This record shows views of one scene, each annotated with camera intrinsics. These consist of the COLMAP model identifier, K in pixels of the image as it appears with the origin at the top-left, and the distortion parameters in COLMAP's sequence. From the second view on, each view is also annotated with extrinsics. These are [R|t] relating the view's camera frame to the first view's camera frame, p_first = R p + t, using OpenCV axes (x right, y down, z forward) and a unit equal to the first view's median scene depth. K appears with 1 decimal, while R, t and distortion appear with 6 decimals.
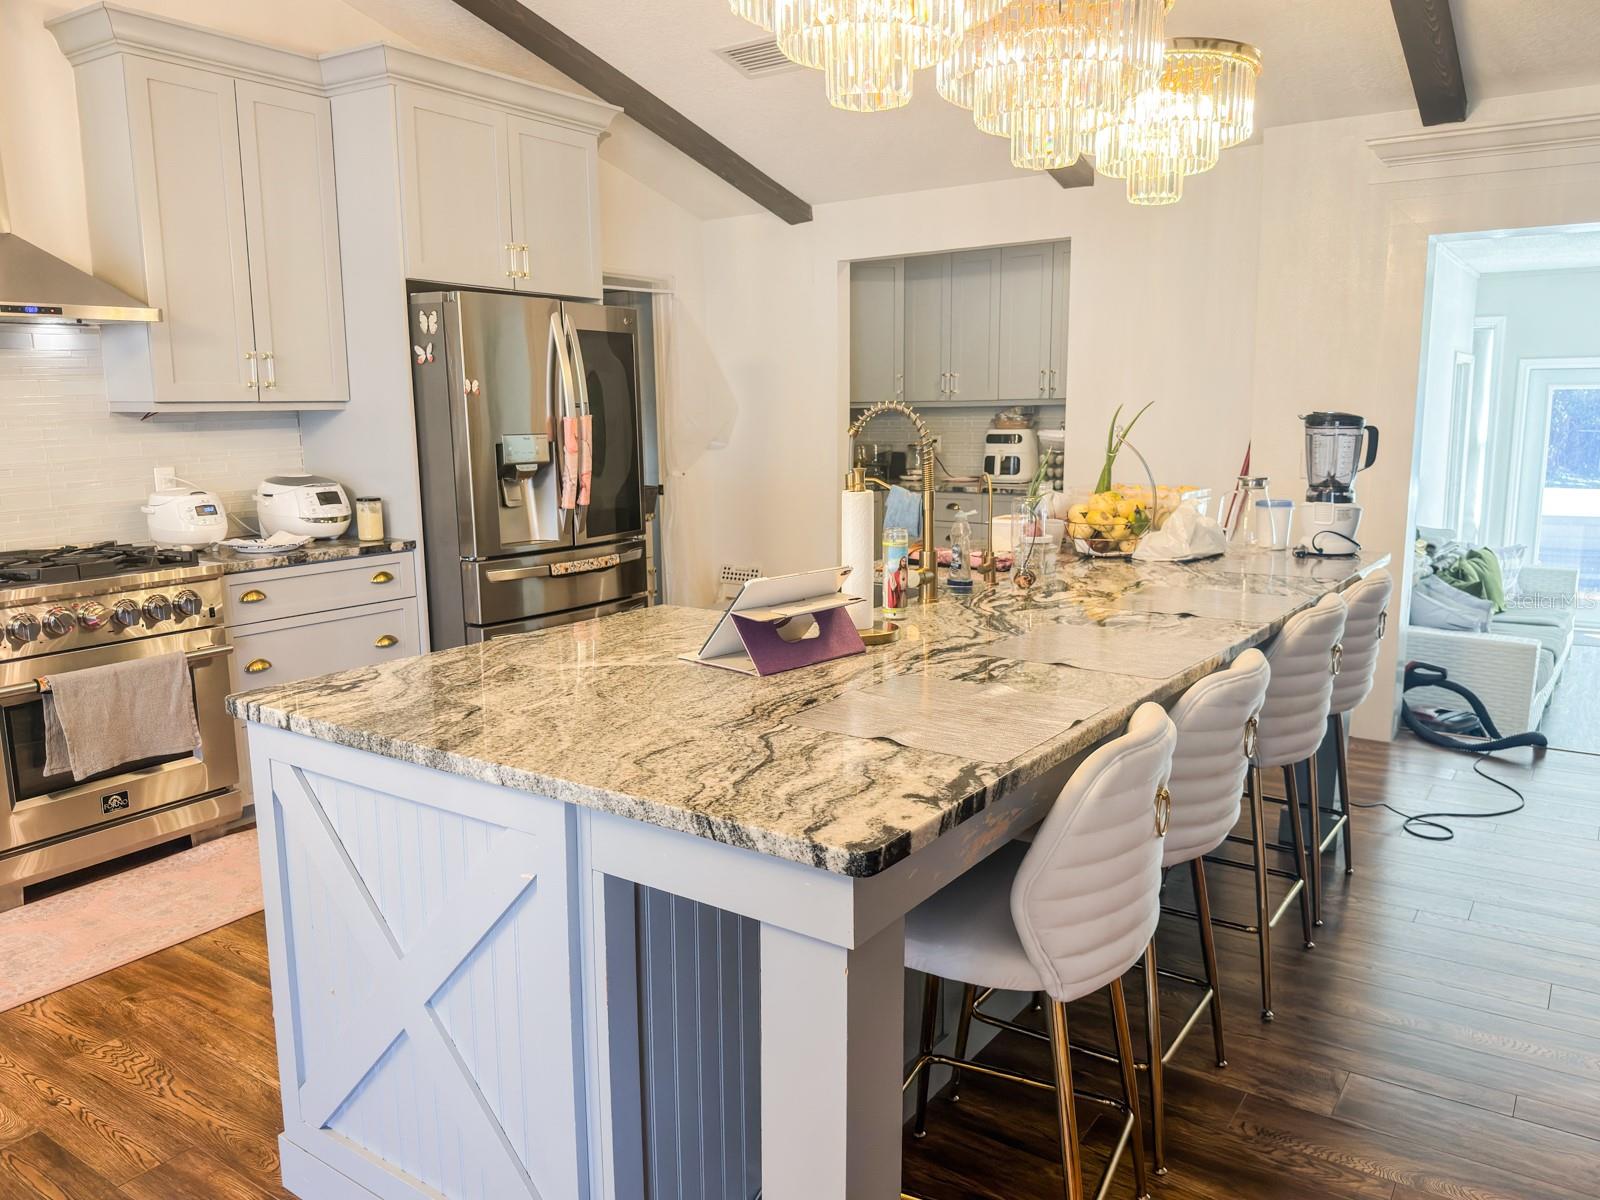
lens RADIAL K [[1136.3, 0, 802.2], [0, 1136.3, 608.4], [0, 0, 1]] dist [0.075534, -0.102735]
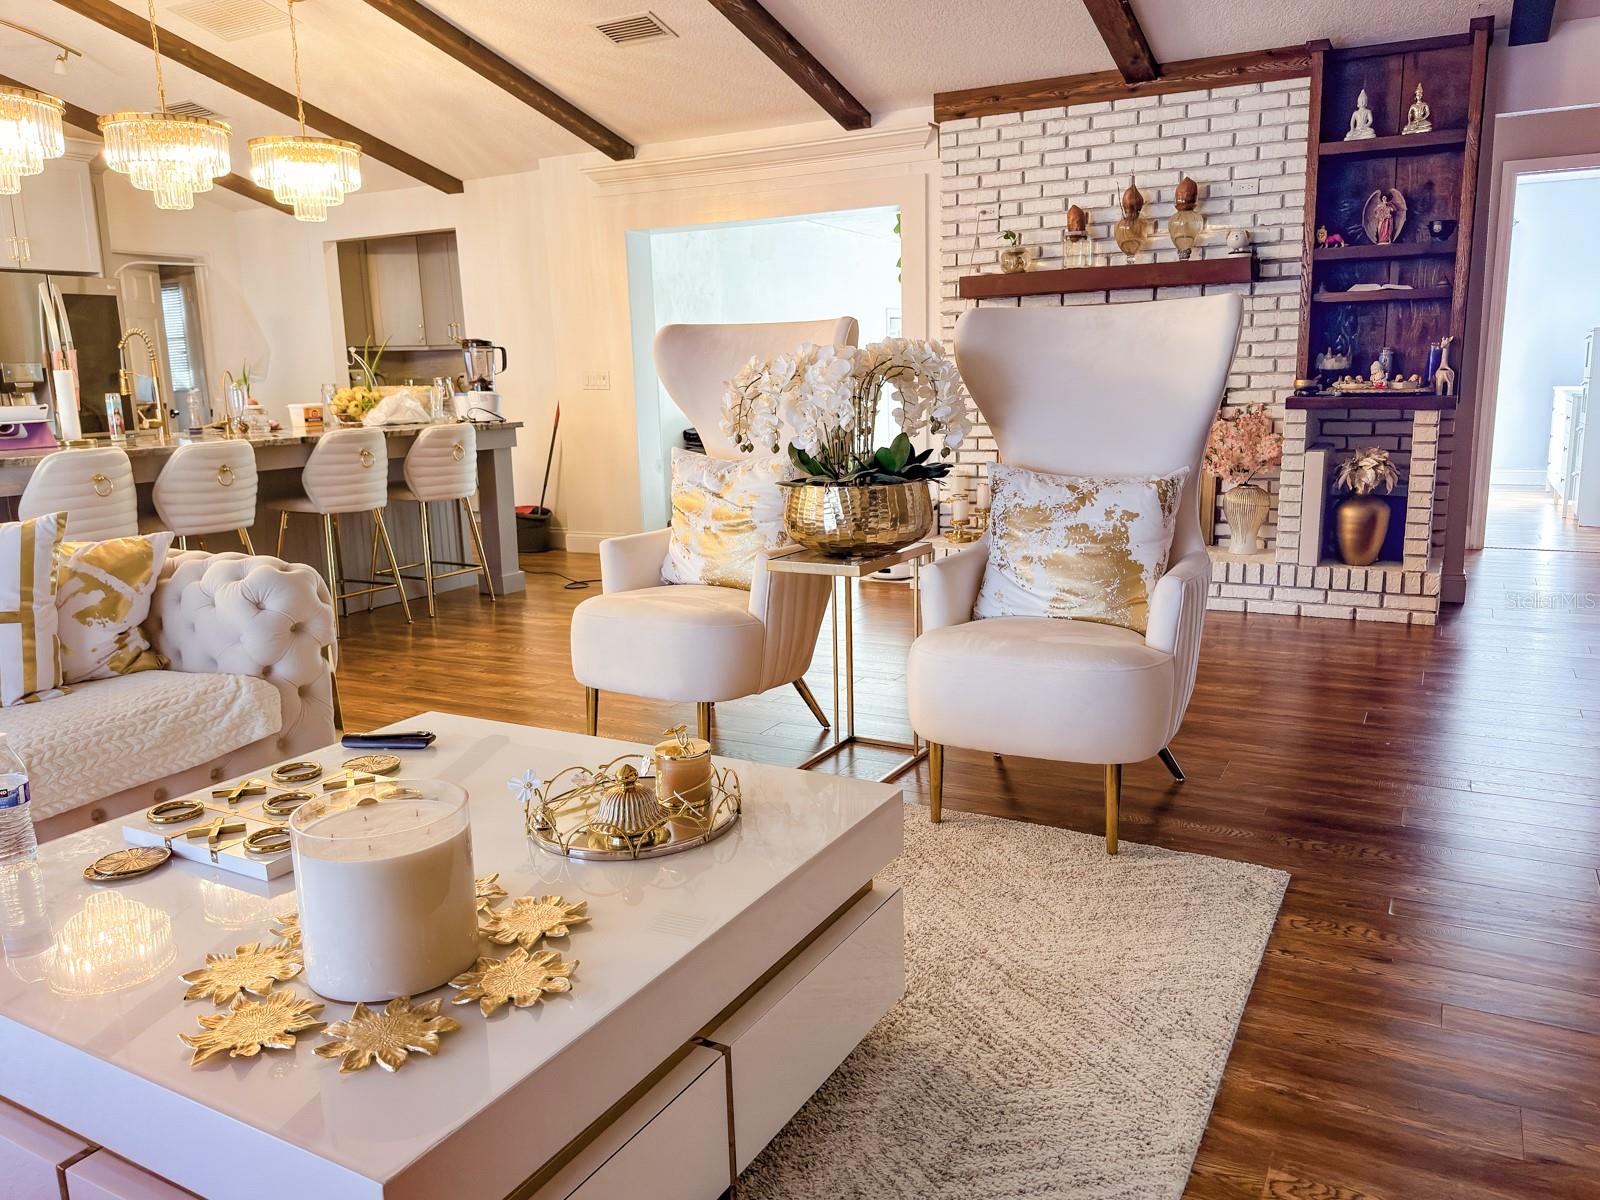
lens RADIAL K [[1203.4, 0, 782.0], [0, 1203.4, 599.9], [0, 0, 1]] dist [0.077380, -0.134451]
pose [[0.995111, -0.033310, 0.092971, 0.614874], [0.032429, 0.999414, 0.010970, 0.181484], [-0.093282, -0.007901, 0.995608, -0.719831]]
